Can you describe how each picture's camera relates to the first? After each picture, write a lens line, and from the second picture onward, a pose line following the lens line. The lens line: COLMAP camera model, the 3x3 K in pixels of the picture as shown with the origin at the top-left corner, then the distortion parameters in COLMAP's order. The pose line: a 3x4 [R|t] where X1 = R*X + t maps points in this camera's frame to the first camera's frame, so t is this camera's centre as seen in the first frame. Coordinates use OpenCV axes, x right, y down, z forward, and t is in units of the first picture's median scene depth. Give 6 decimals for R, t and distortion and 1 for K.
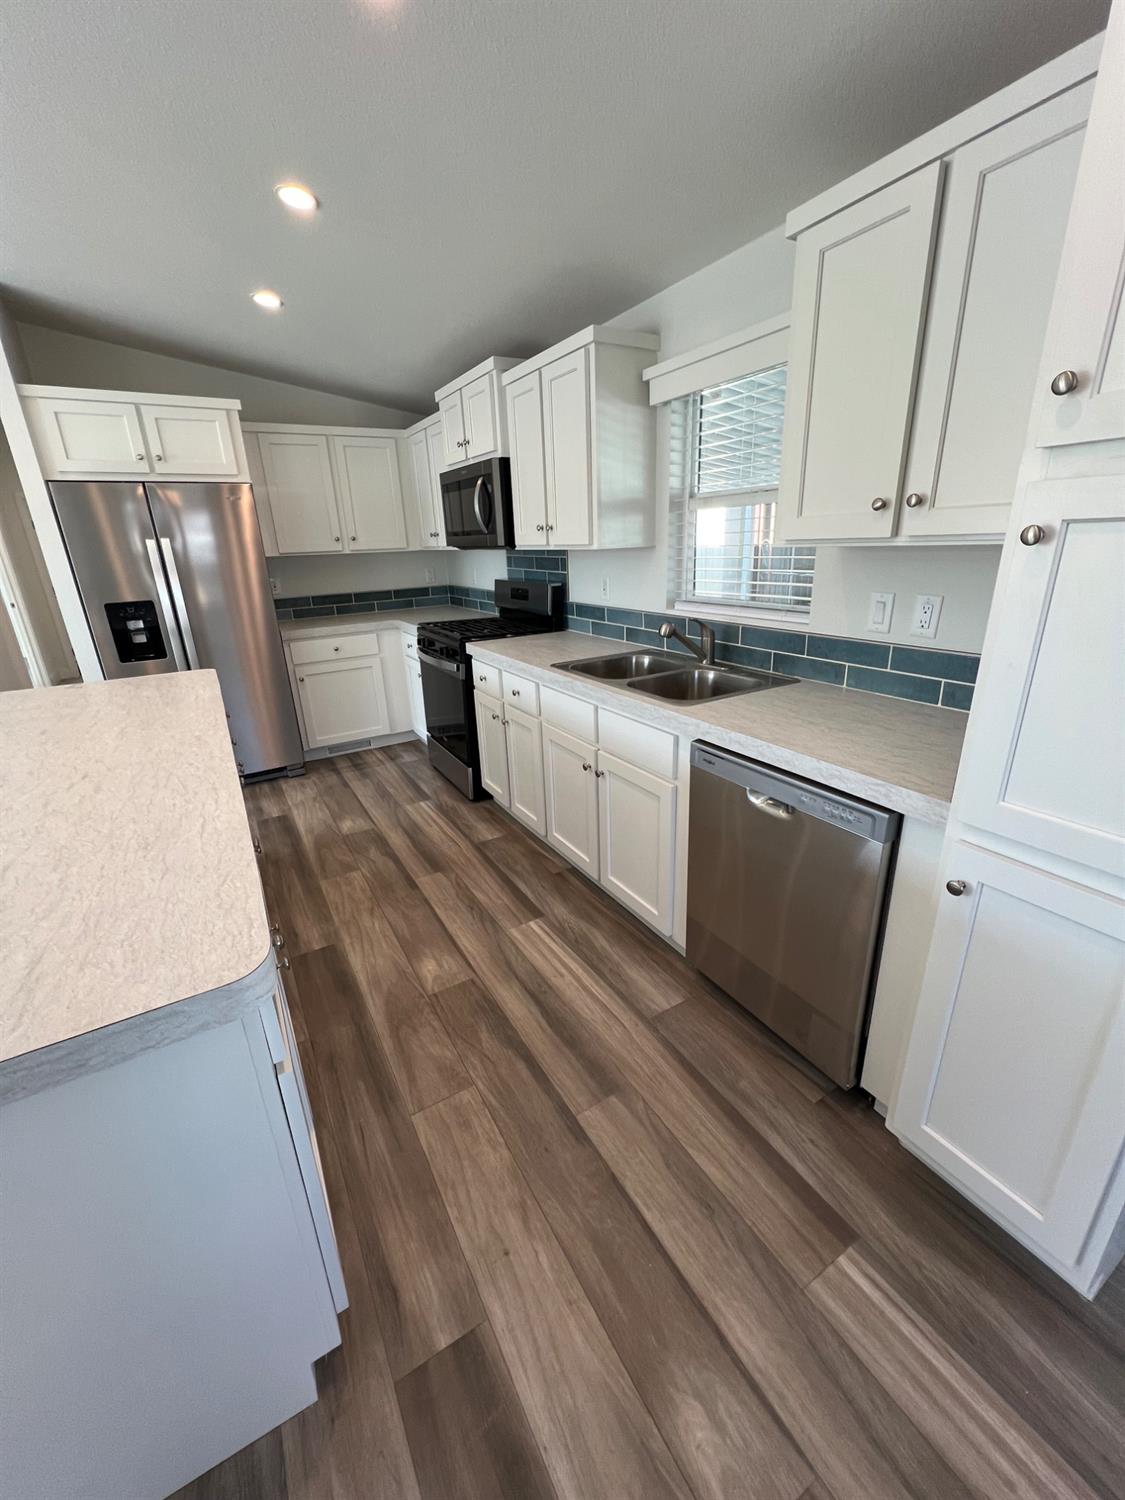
lens RADIAL K [[596.7, 0, 557.1], [0, 596.7, 749.2], [0, 0, 1]] dist [0.001445, 0.000256]
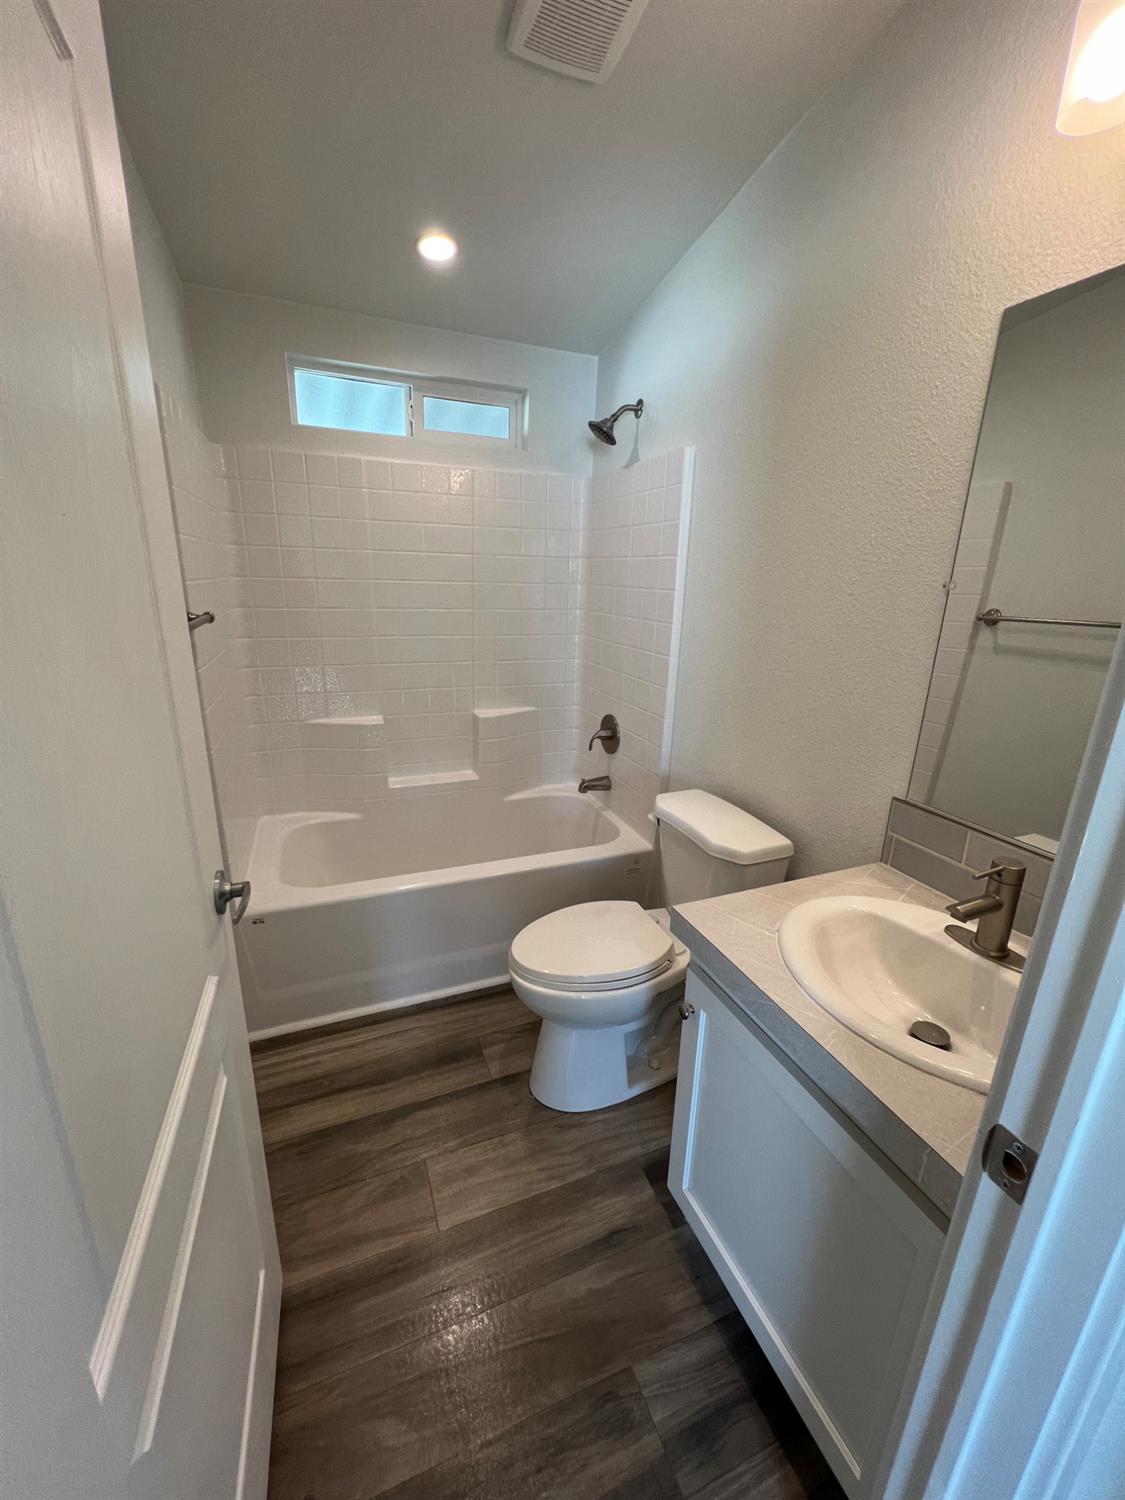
lens RADIAL K [[596.7, 0, 559.5], [0, 596.7, 753.0], [0, 0, 1]] dist [0.001445, 0.000256]
pose [[0.144510, -0.238653, 0.960292, -0.834160], [0.297663, 0.936012, 0.187825, -0.128945], [-0.943670, 0.258700, 0.206302, 0.457942]]
